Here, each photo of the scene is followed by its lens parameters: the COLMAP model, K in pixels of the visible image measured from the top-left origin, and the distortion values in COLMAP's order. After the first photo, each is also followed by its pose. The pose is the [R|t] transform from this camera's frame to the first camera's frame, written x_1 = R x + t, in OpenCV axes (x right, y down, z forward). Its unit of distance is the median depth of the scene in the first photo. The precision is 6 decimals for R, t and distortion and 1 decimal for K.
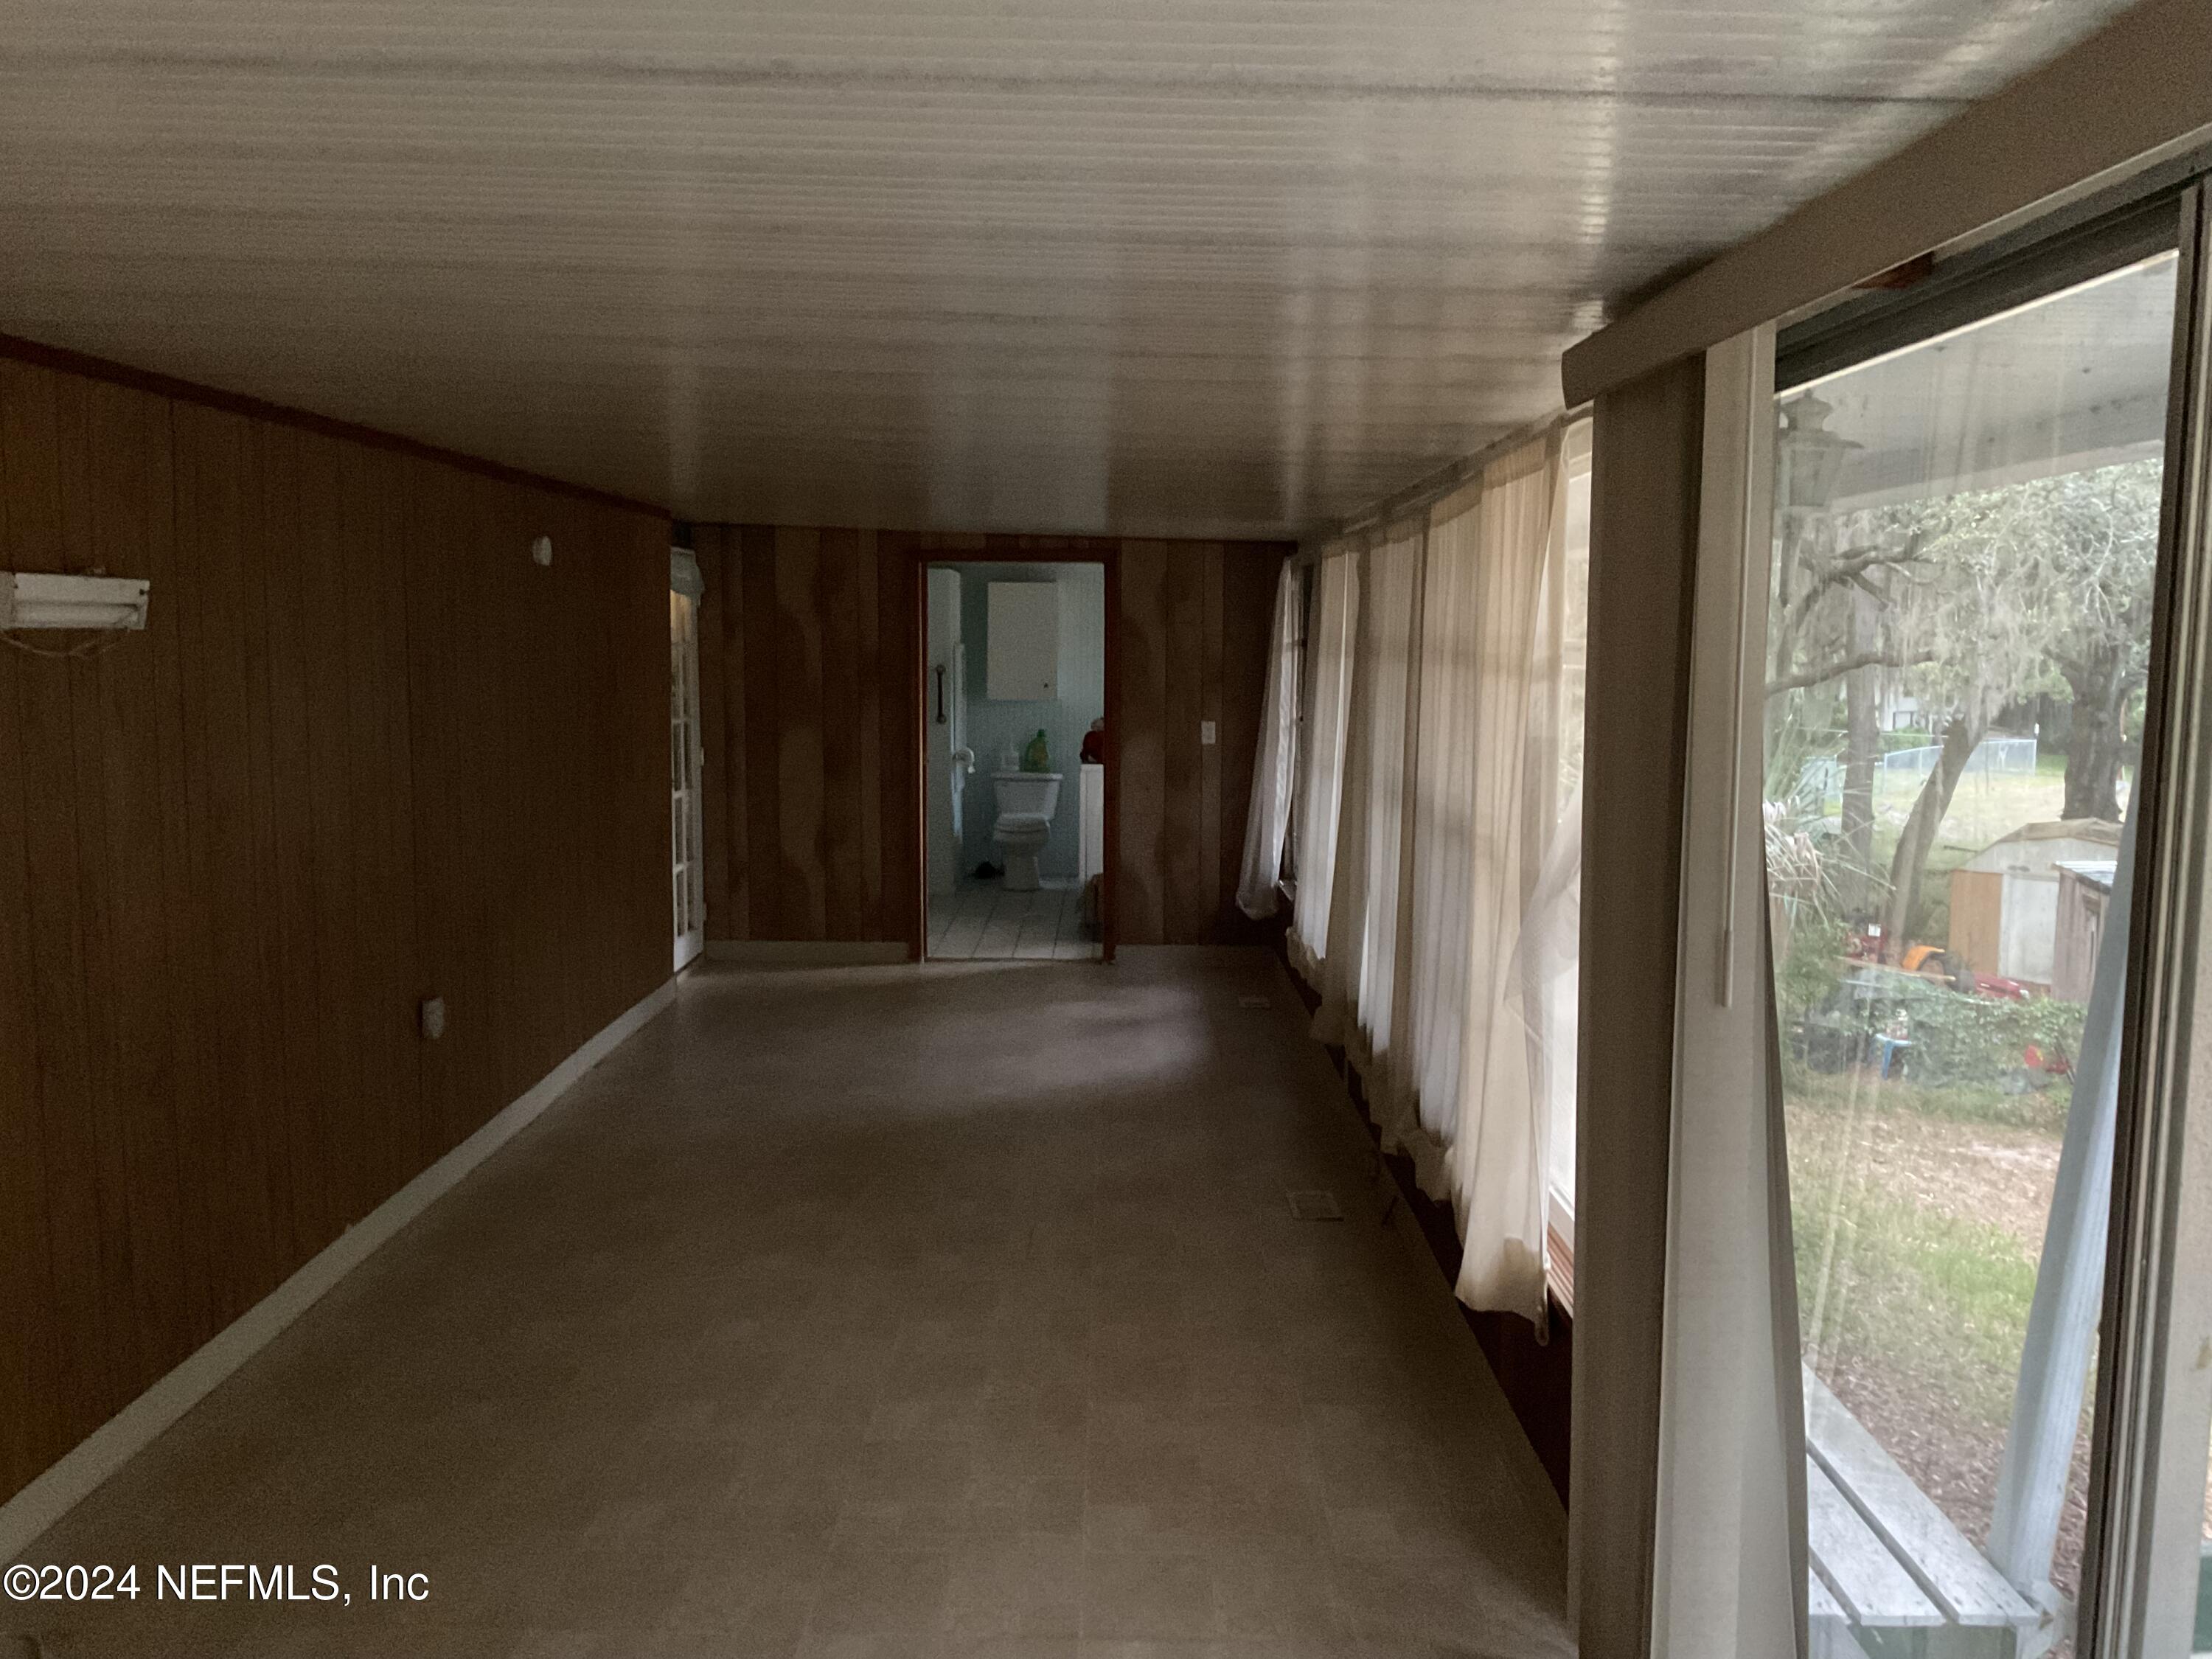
lens RADIAL K [[1796.6, 0, 1108.1], [0, 1796.6, 829.3], [0, 0, 1]] dist [0.055697, -0.093969]
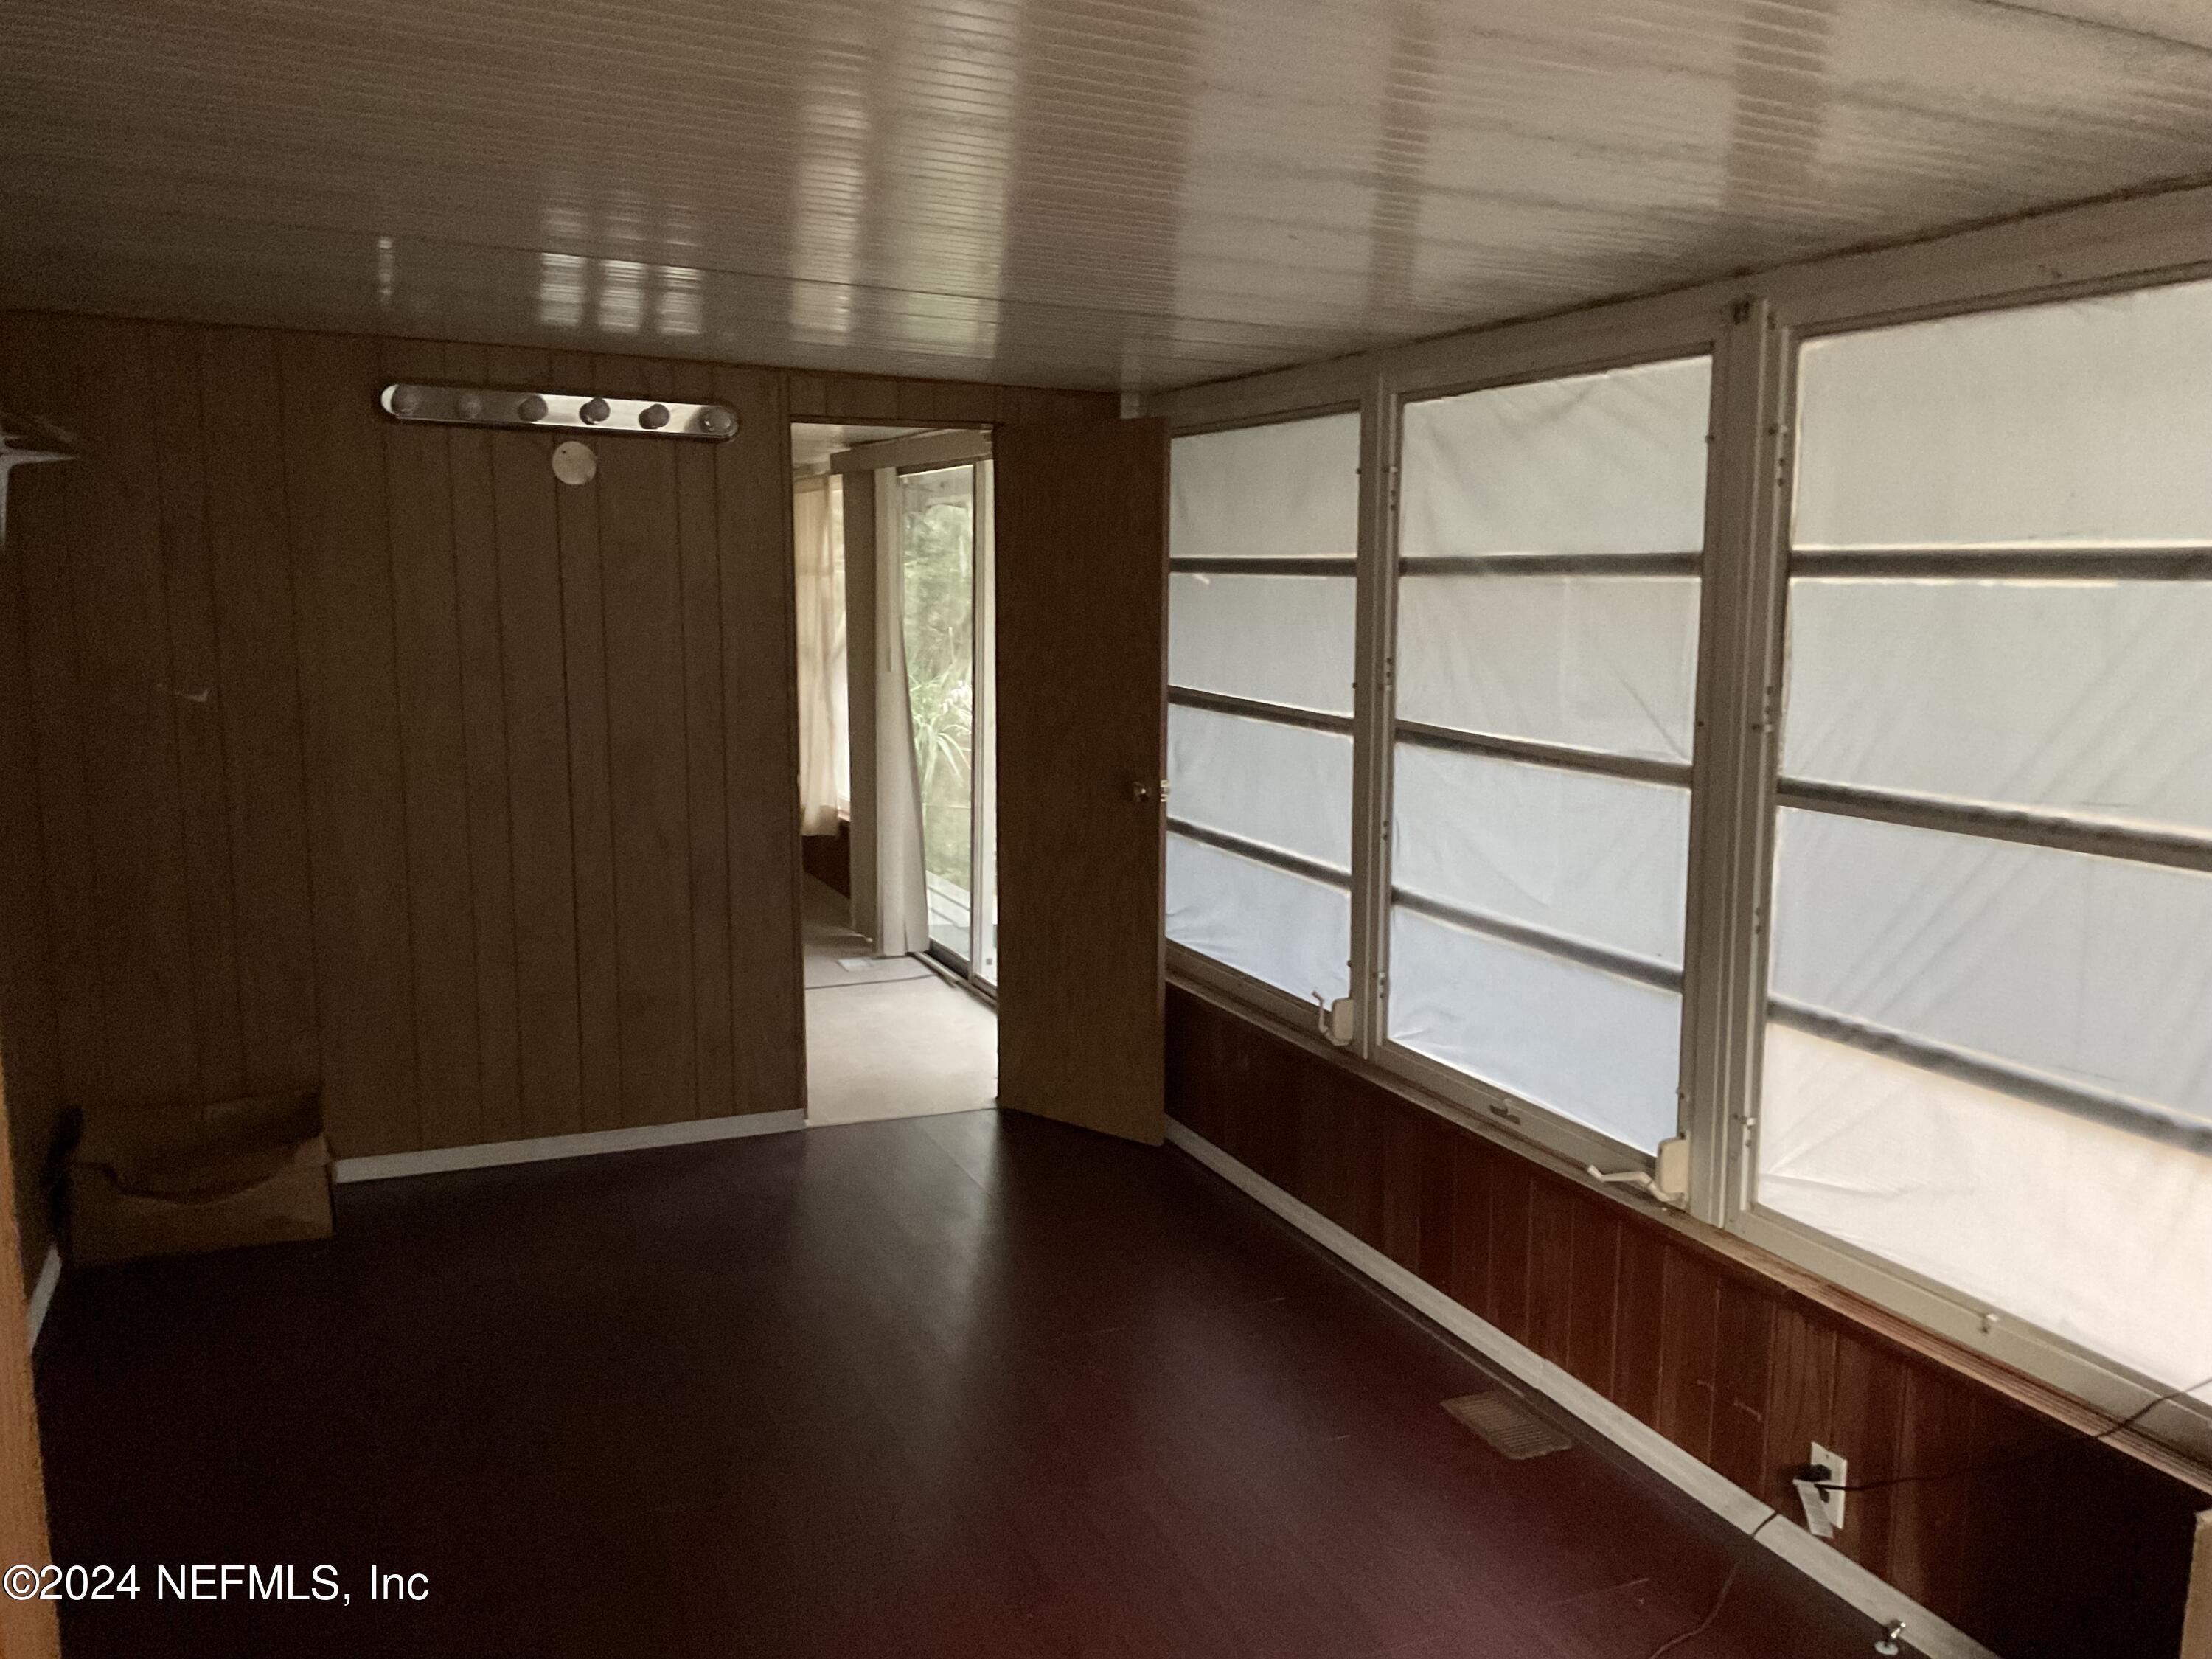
lens RADIAL K [[1796.6, 0, 1109.5], [0, 1796.6, 828.0], [0, 0, 1]] dist [0.055697, -0.093969]
pose [[0.918815, -0.053276, 0.391075, -0.403785], [0.036501, 0.998071, 0.050210, 0.160018], [-0.392996, -0.031859, 0.918988, -1.497215]]
